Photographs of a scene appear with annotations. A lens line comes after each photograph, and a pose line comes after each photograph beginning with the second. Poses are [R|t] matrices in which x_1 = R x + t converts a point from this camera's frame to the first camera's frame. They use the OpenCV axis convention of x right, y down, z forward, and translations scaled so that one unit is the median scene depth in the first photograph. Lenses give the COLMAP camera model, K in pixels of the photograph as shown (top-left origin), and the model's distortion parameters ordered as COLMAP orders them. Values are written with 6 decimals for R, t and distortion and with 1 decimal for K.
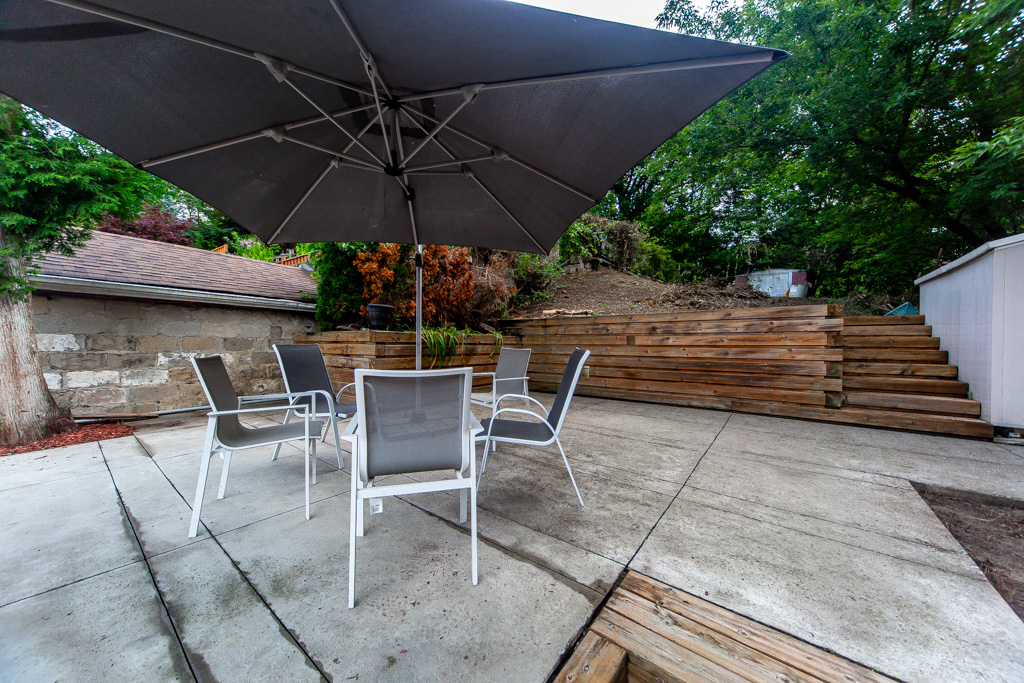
lens RADIAL K [[357.2, 0, 513.3], [0, 357.2, 344.9], [0, 0, 1]] dist [0.006674, -0.001200]
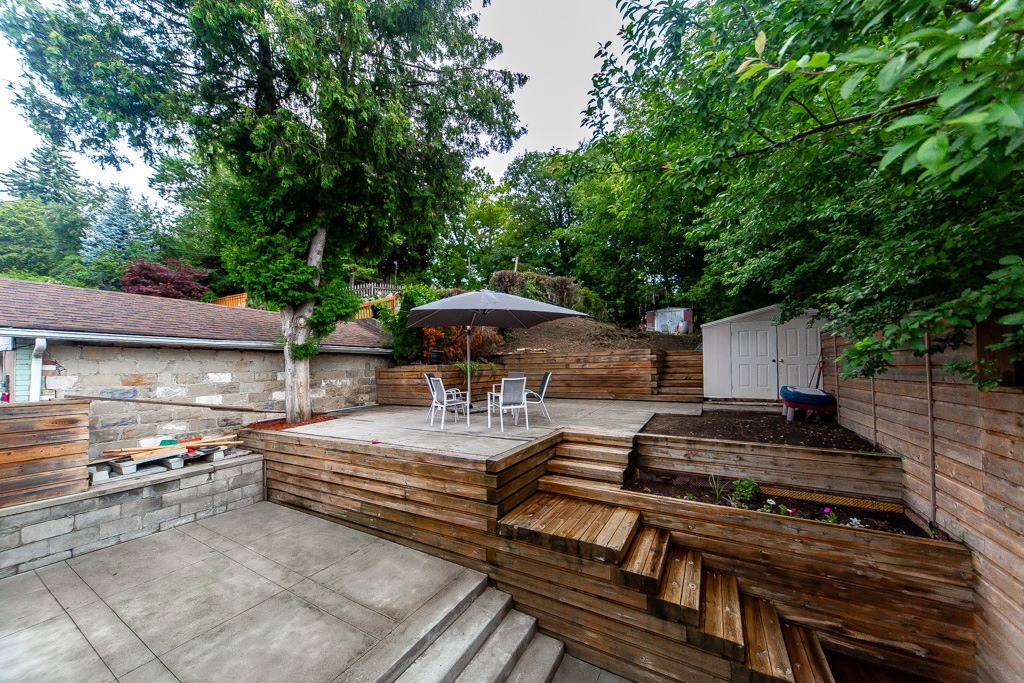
lens RADIAL K [[357.2, 0, 519.2], [0, 357.2, 362.9], [0, 0, 1]] dist [0.006674, -0.001200]
pose [[0.986239, -0.024603, 0.163485, -0.259365], [0.026321, 0.999619, -0.008351, -0.022676], [-0.163217, 0.012539, 0.986510, -0.922649]]
